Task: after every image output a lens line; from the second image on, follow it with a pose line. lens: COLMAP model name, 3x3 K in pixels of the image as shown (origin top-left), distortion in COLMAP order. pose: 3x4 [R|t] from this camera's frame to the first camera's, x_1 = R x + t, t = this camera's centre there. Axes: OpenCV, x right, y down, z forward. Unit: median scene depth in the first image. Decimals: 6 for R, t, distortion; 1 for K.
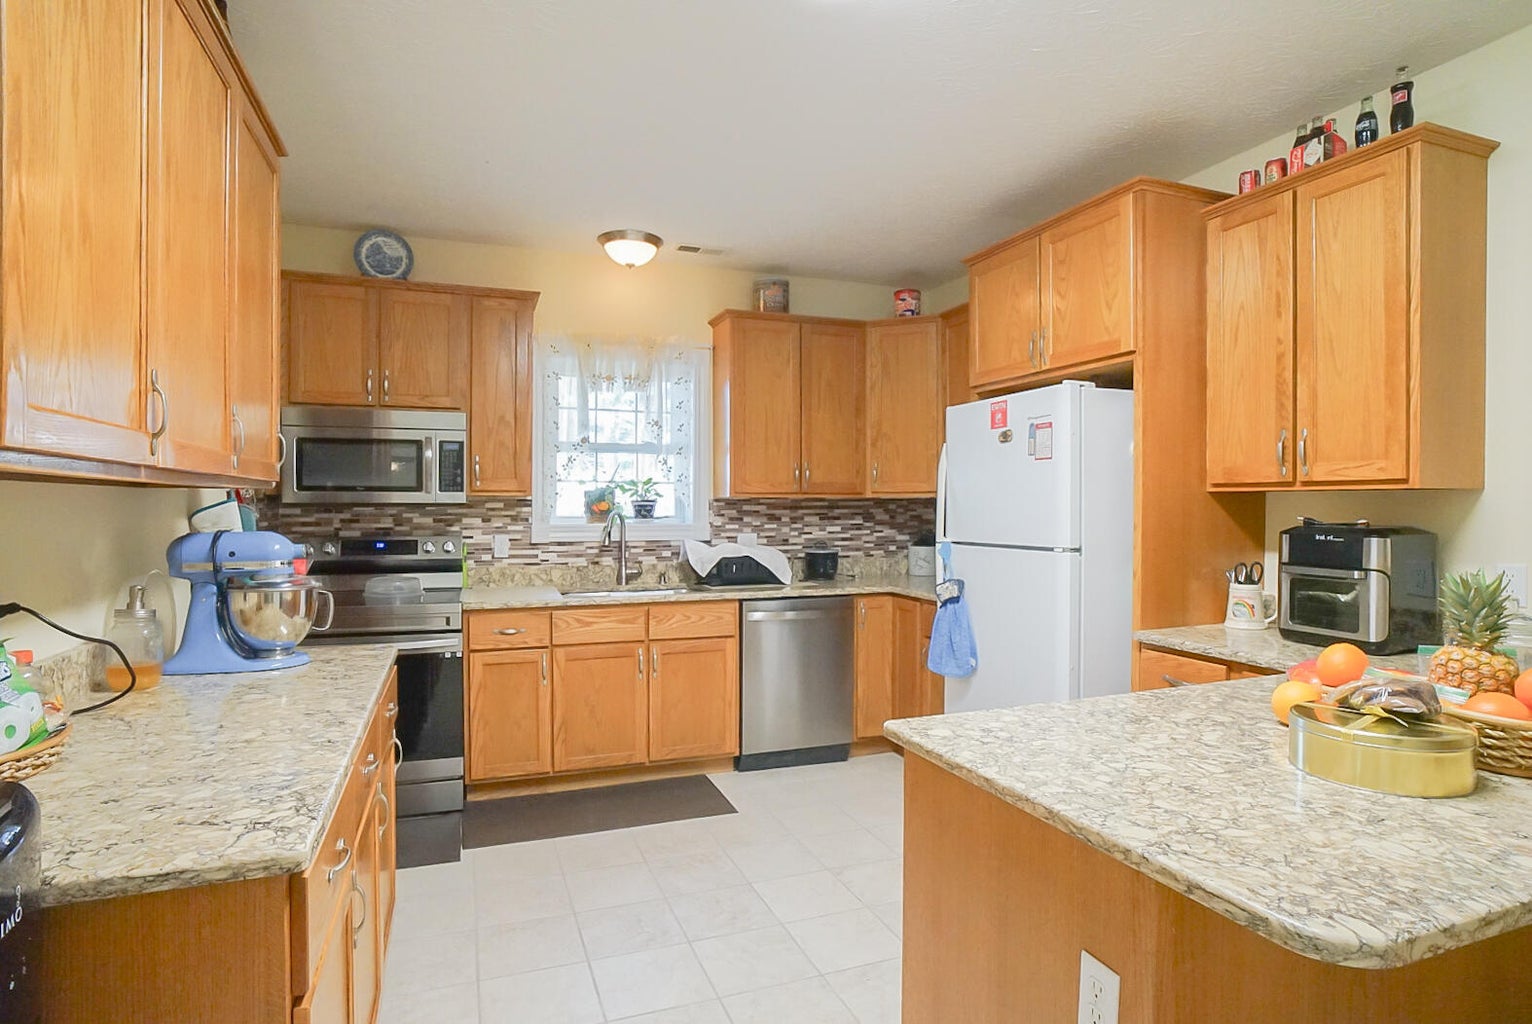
lens RADIAL K [[807.1, 0, 771.9], [0, 807.1, 512.9], [0, 0, 1]] dist [-0.064028, 0.035007]
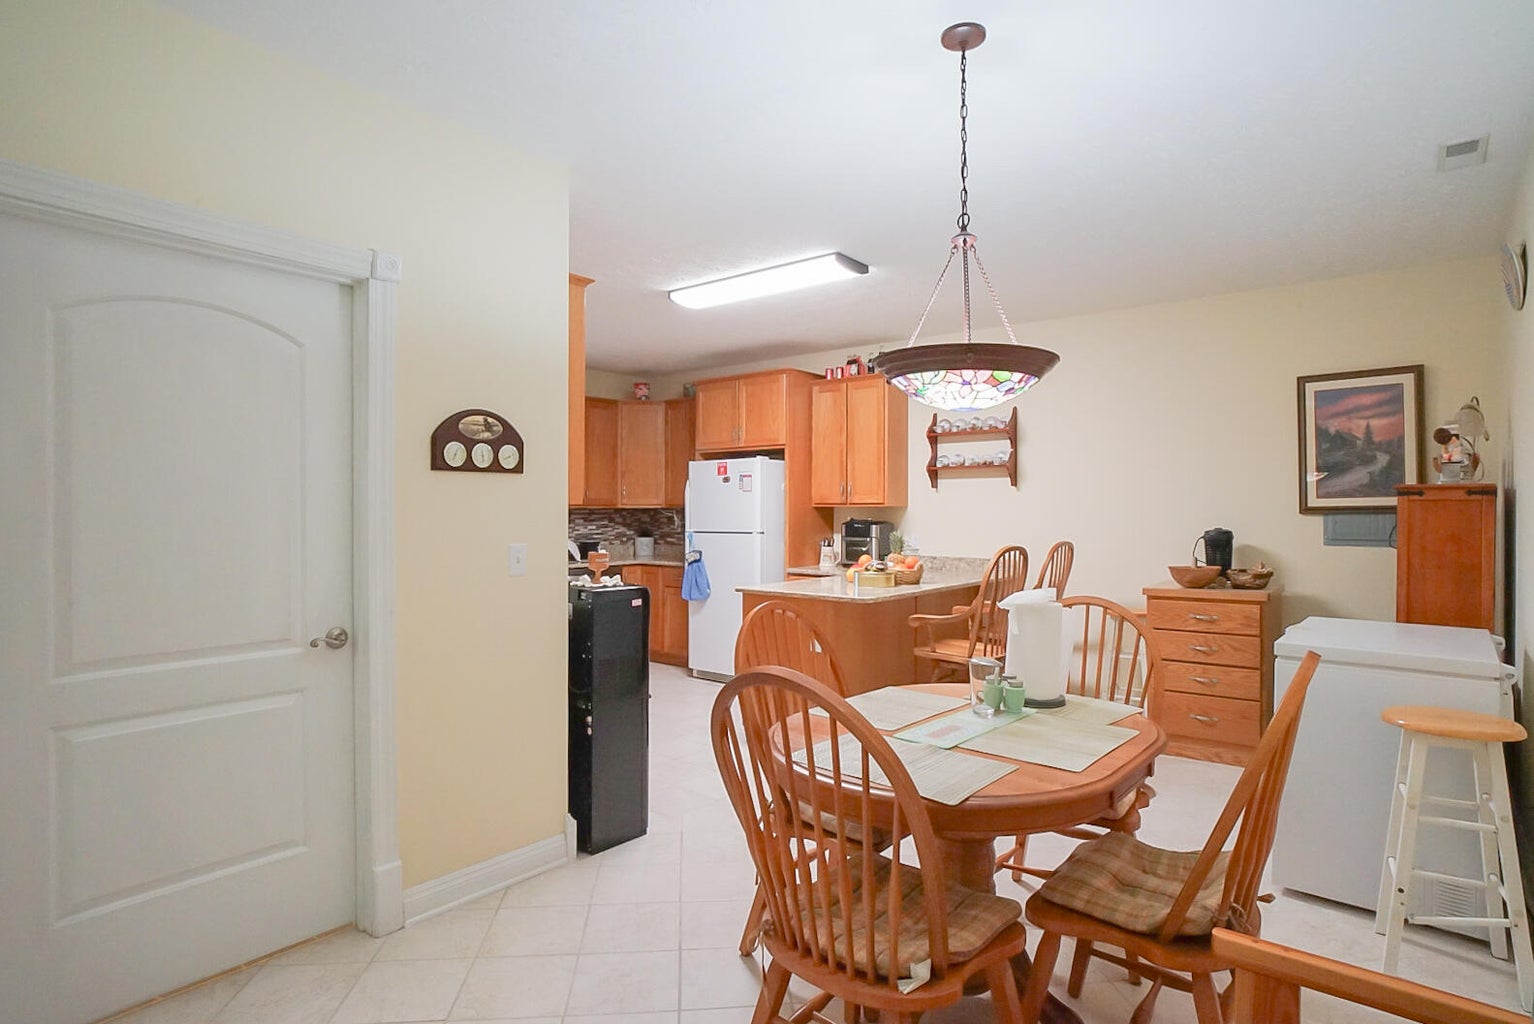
lens RADIAL K [[808.1, 0, 773.0], [0, 808.1, 512.9], [0, 0, 1]] dist [-0.064028, 0.035007]
pose [[0.864679, -0.000968, 0.502325, -0.709609], [0.004562, 0.999972, -0.005926, 0.004294], [-0.502305, 0.007416, 0.864659, -0.937911]]
